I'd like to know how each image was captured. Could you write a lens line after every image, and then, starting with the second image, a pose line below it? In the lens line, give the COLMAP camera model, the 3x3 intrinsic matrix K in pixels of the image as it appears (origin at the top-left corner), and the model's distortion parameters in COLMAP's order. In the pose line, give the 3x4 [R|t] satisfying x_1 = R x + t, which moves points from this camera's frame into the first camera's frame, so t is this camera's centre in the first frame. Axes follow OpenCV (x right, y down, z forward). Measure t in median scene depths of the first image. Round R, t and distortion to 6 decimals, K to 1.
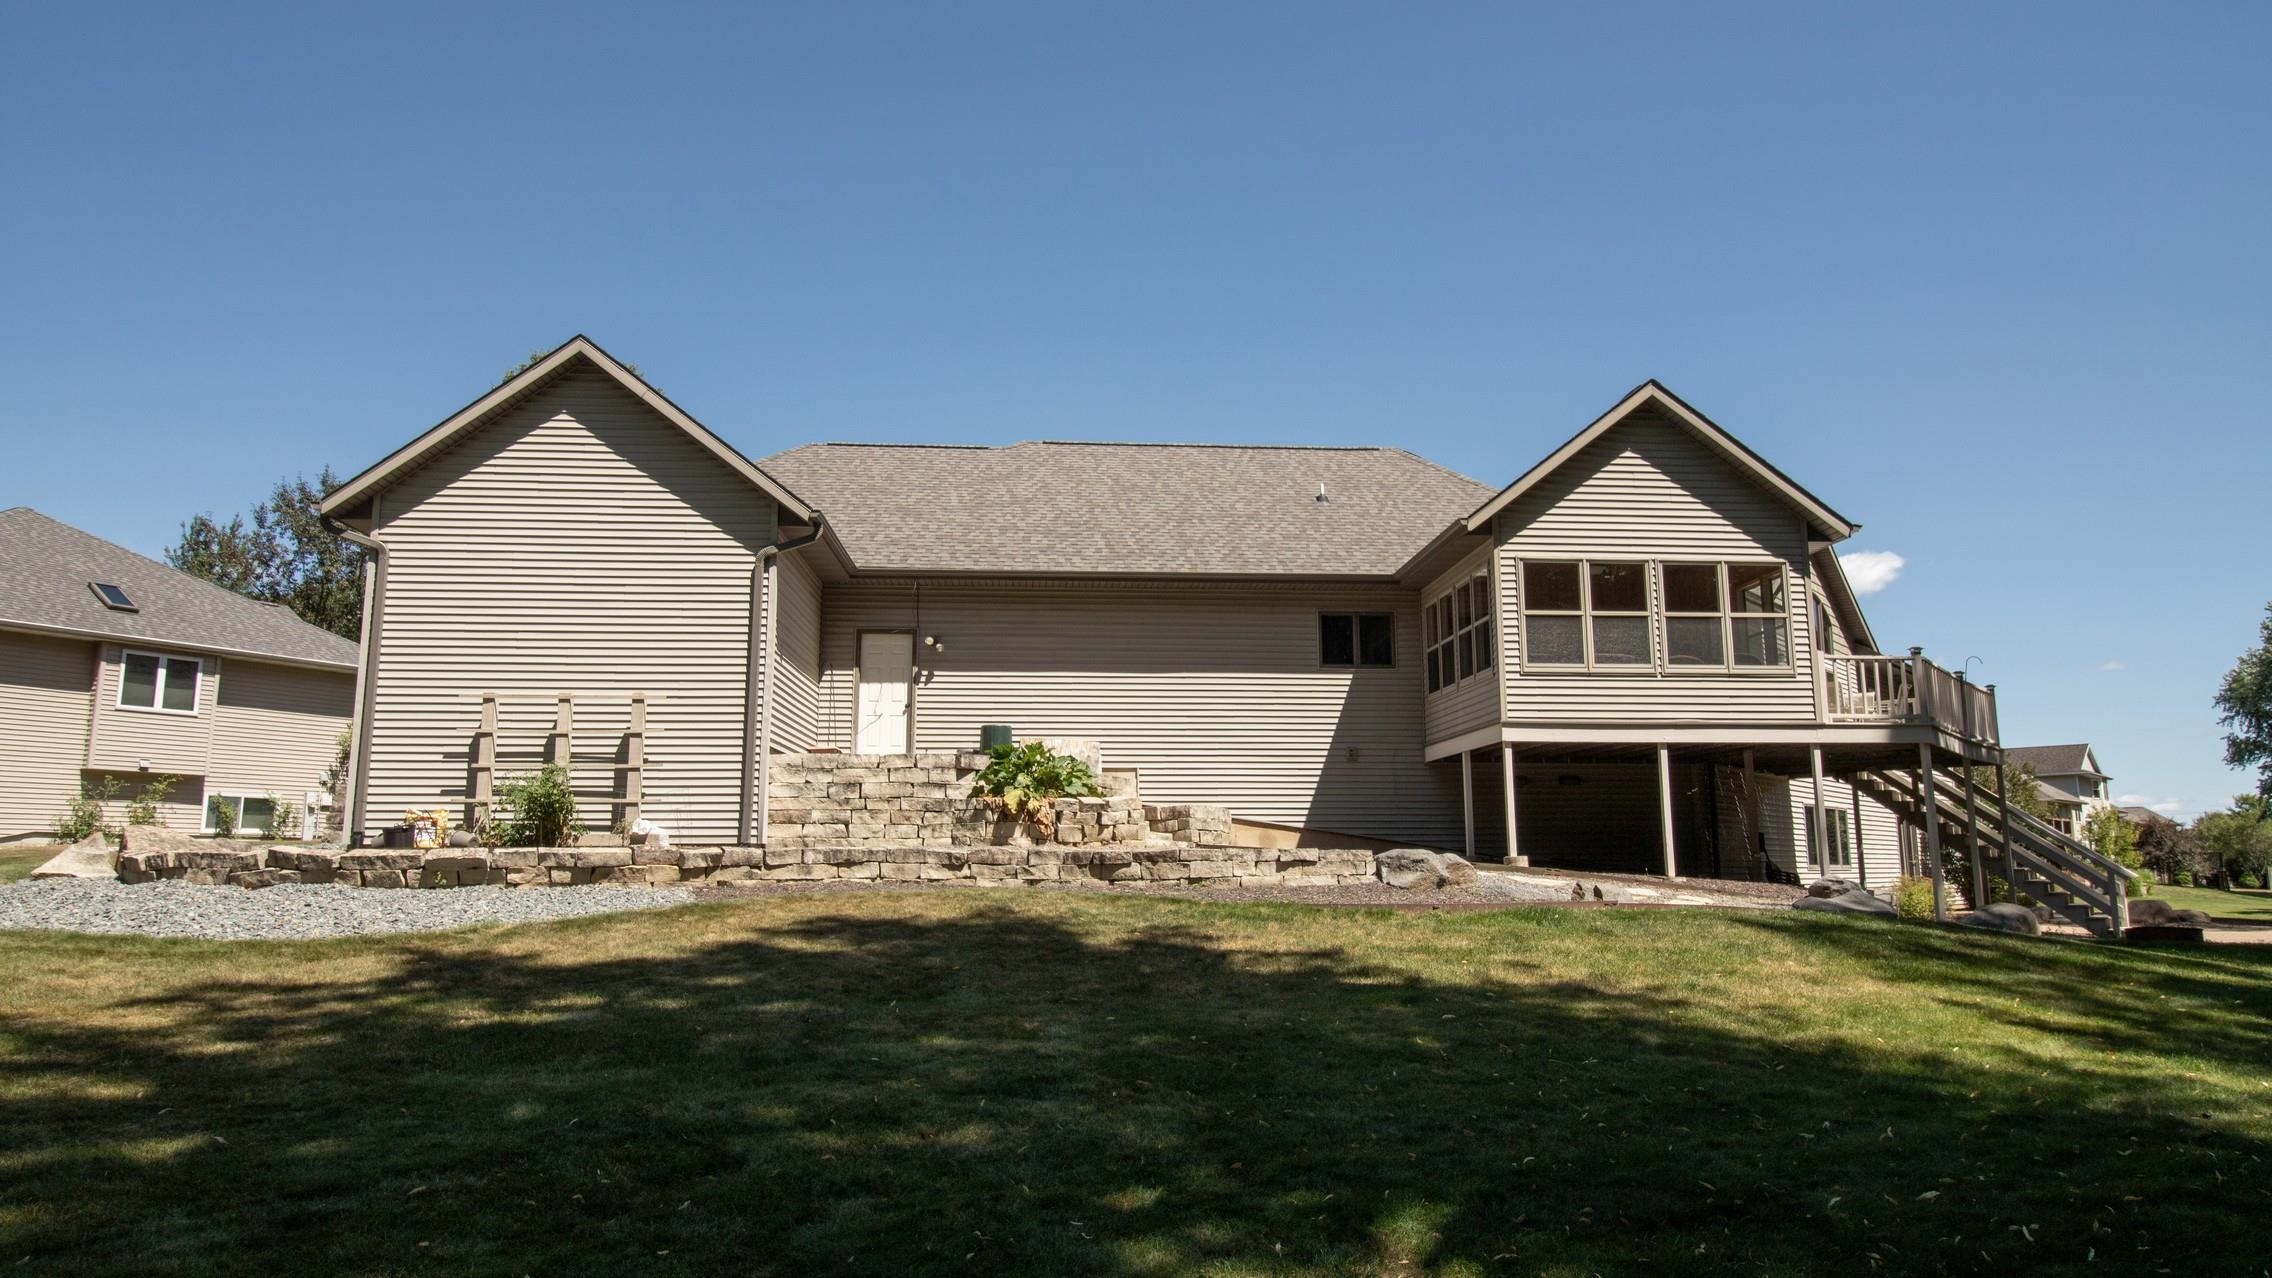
lens RADIAL K [[1377.1, 0, 1150.7], [0, 1377.1, 644.8], [0, 0, 1]] dist [-0.003818, -0.003098]
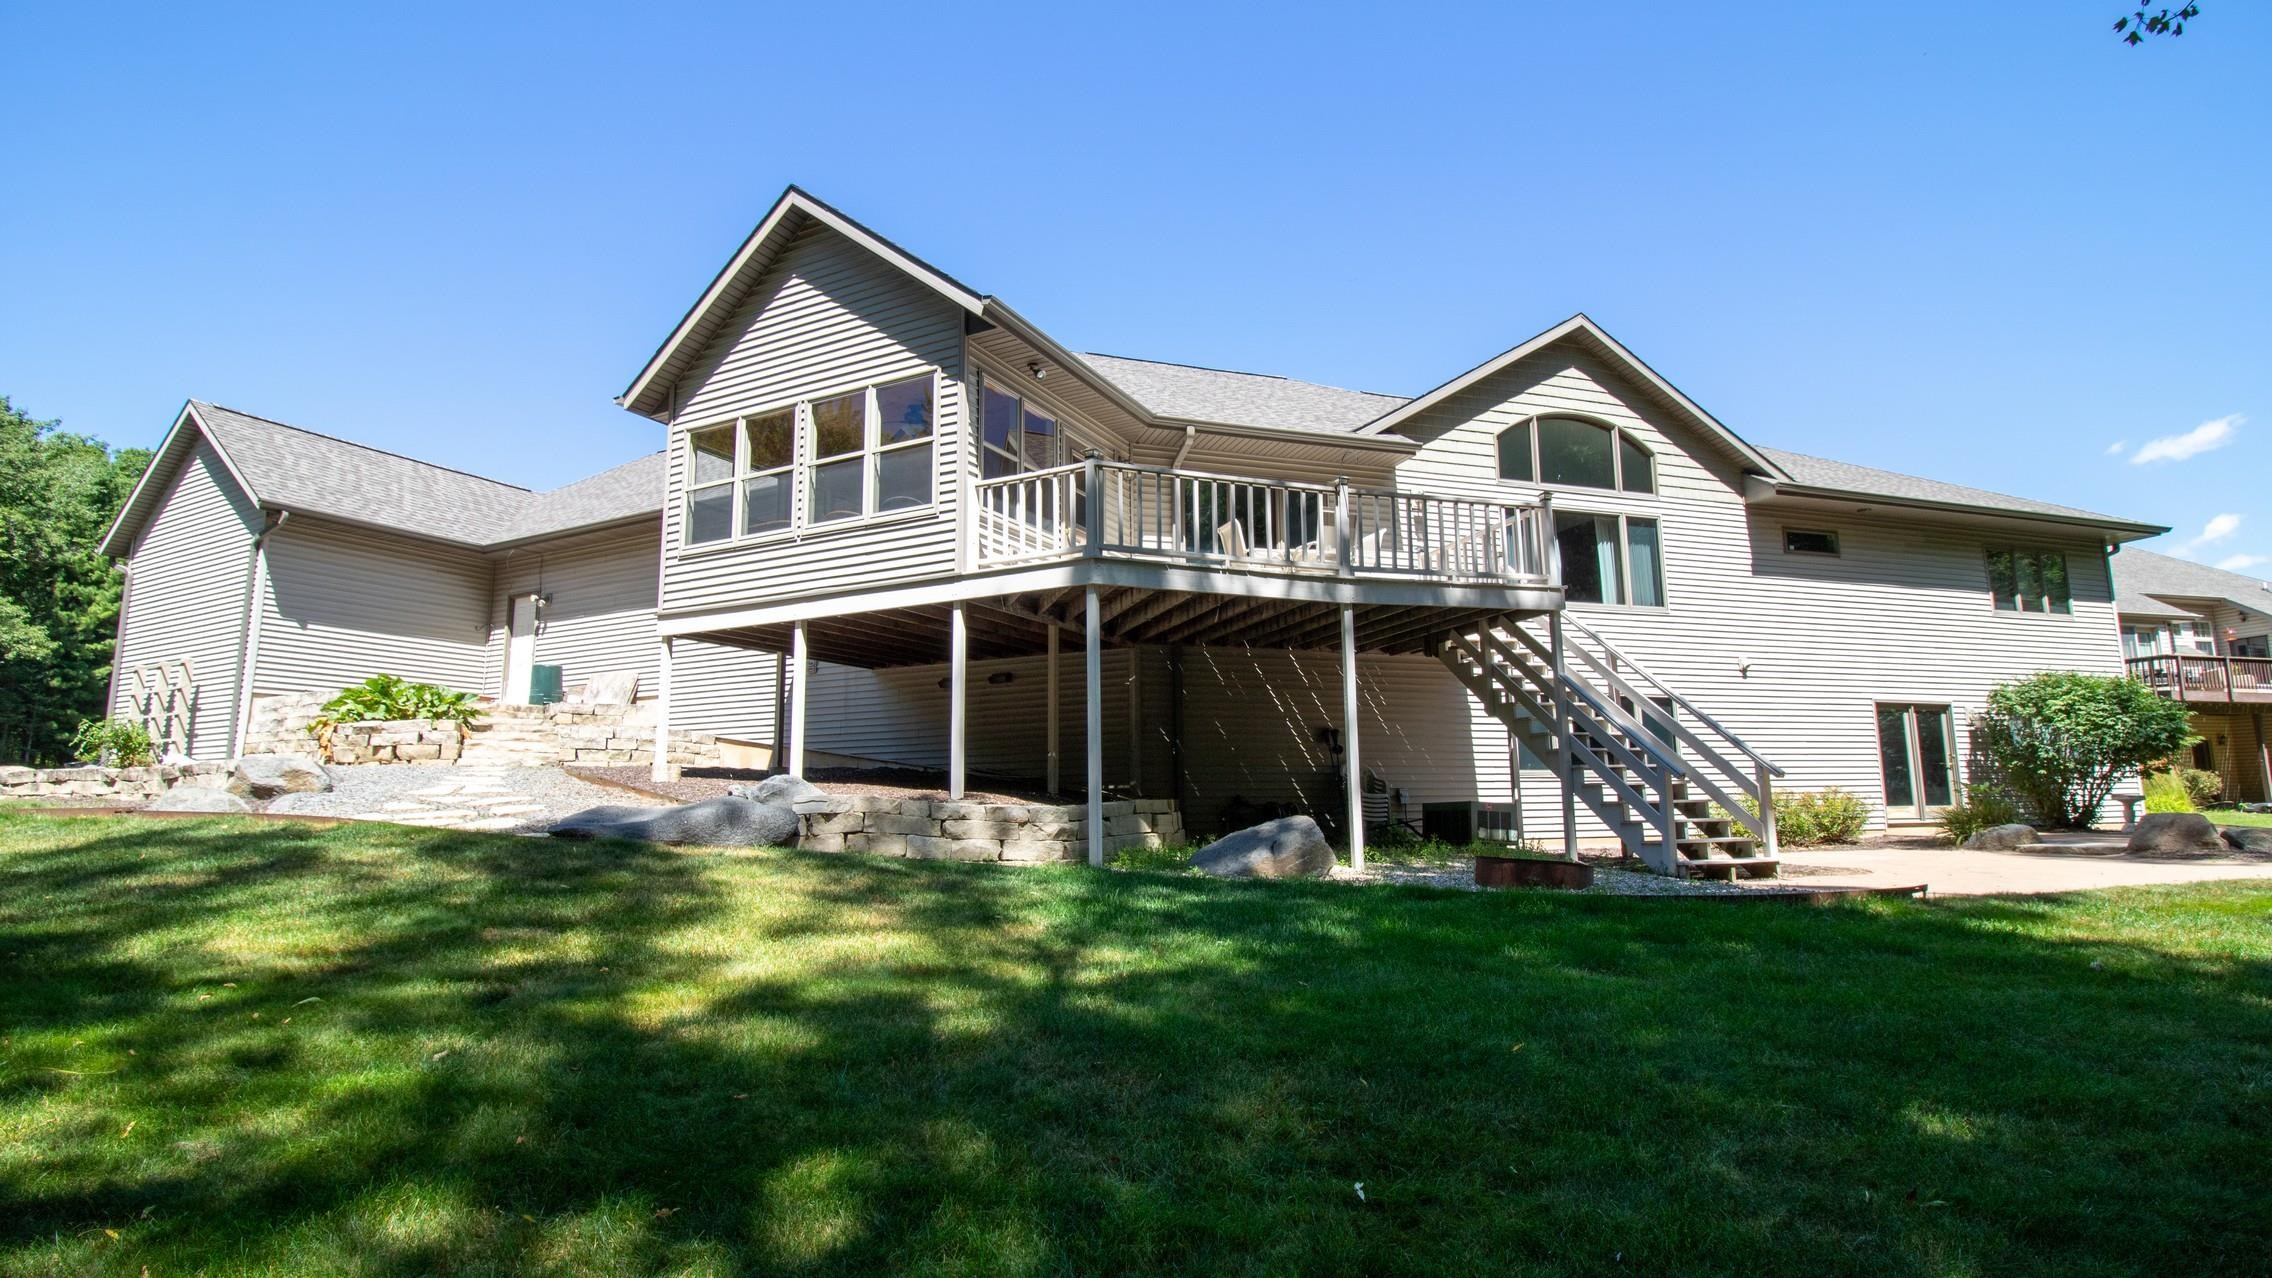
lens RADIAL K [[1060.9, 0, 1142.3], [0, 1060.9, 640.2], [0, 0, 1]] dist [-0.011031, -0.001433]
pose [[0.855147, -0.088475, -0.510780, 0.899223], [0.094052, 0.995455, -0.014967, 0.115698], [0.509782, -0.035241, 0.859581, 0.588625]]
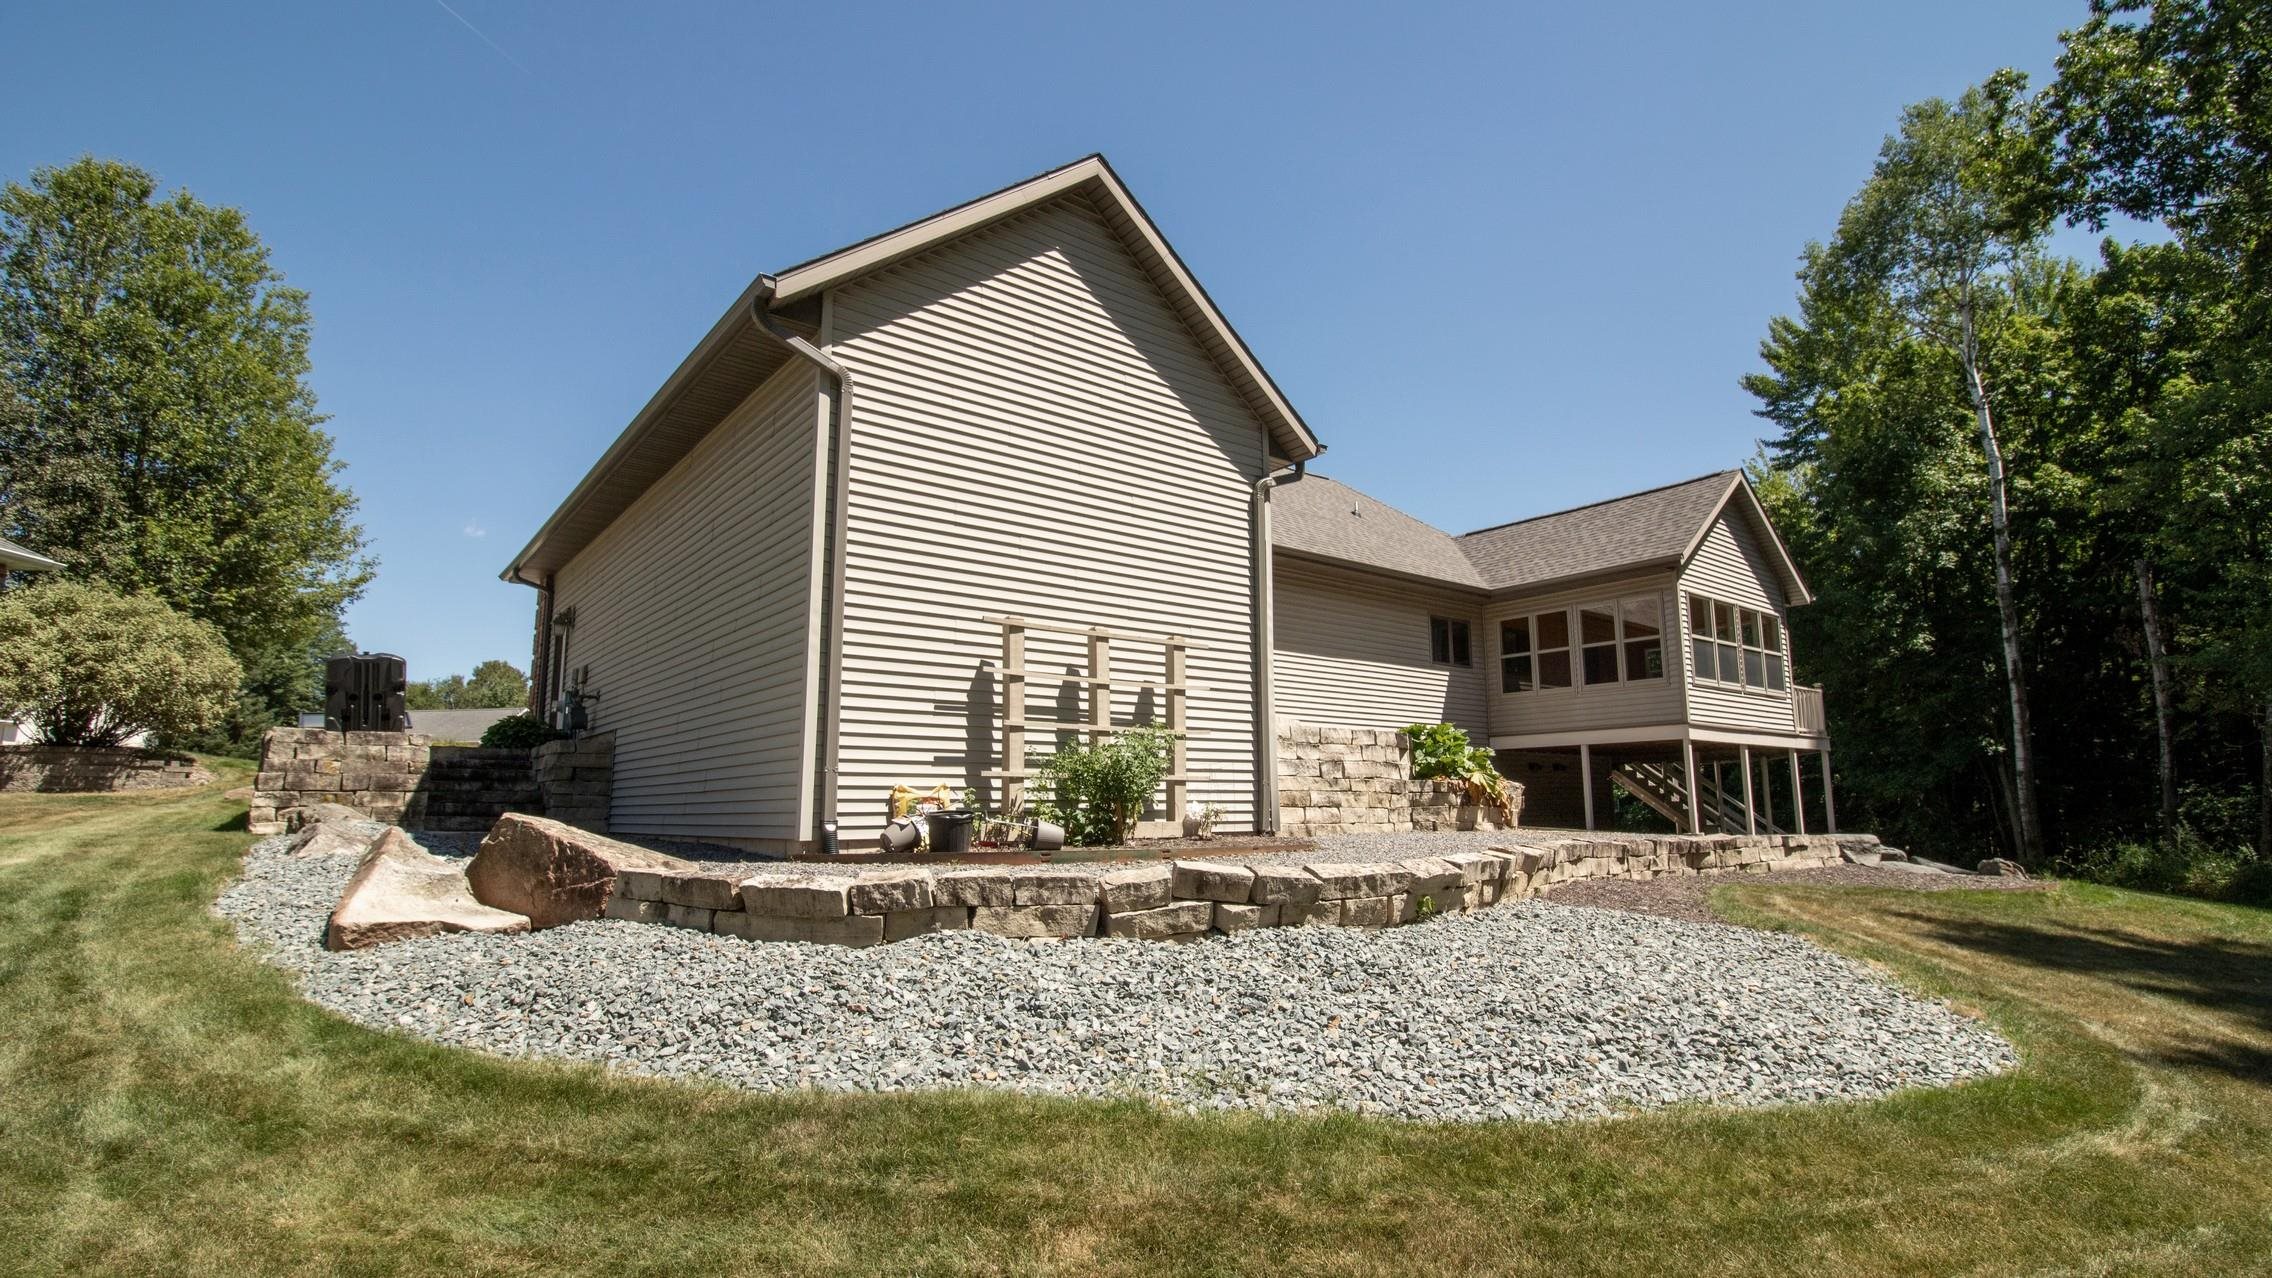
lens RADIAL K [[1060.9, 0, 1128.3], [0, 1060.9, 657.5], [0, 0, 1]] dist [-0.011031, -0.001433]
pose [[0.837311, 0.078968, 0.540994, -0.694477], [-0.086740, 0.996168, -0.011159, 0.053482], [-0.539803, -0.037582, 0.840952, 0.500901]]
